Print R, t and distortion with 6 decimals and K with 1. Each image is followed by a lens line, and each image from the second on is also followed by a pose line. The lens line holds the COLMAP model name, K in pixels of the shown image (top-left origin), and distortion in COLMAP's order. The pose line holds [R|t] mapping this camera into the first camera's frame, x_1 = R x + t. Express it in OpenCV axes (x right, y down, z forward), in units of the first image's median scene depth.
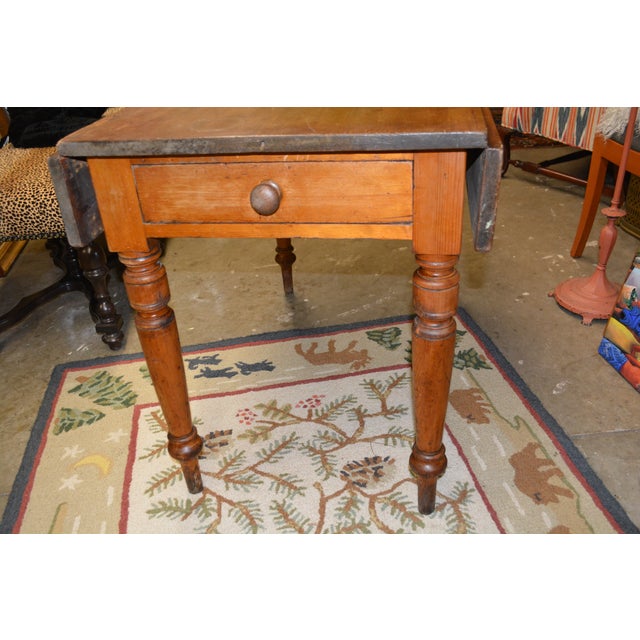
lens RADIAL K [[597.3, 0, 319.9], [0, 597.3, 338.7], [0, 0, 1]] dist [-0.061145, -0.003993]
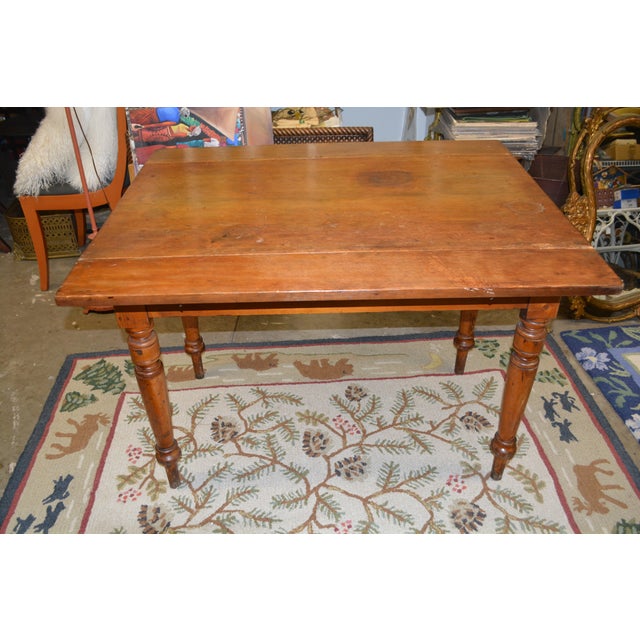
lens RADIAL K [[597.3, 0, 319.9], [0, 597.3, 338.7], [0, 0, 1]] dist [-0.061145, -0.003993]
pose [[0.112907, -0.524912, 0.843635, -0.947679], [0.550142, 0.740065, 0.386843, -0.353613], [-0.827403, 0.420441, 0.372335, 0.166302]]
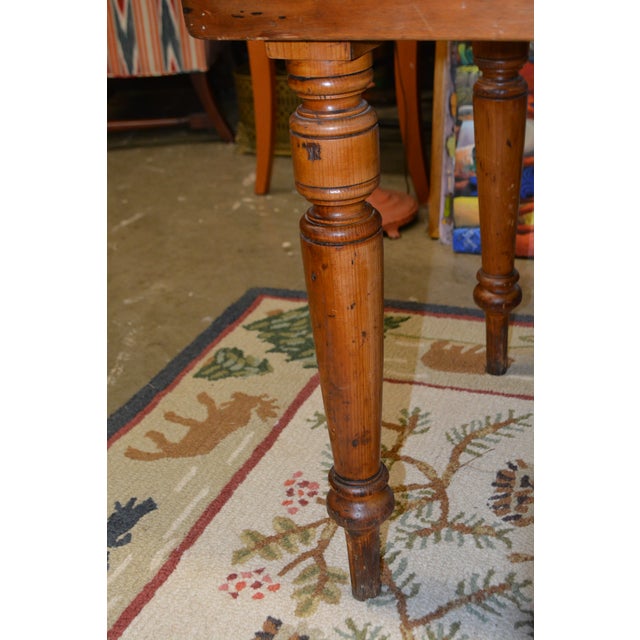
lens RADIAL K [[873.3, 0, 320.0], [0, 873.3, 320.0], [0, 0, 1]] dist [-0.023847, -0.017029]
pose [[0.560319, -0.366581, 0.742739, -0.551207], [0.489035, 0.870160, 0.060545, -0.061670], [-0.668497, 0.329301, 0.666838, 0.498974]]
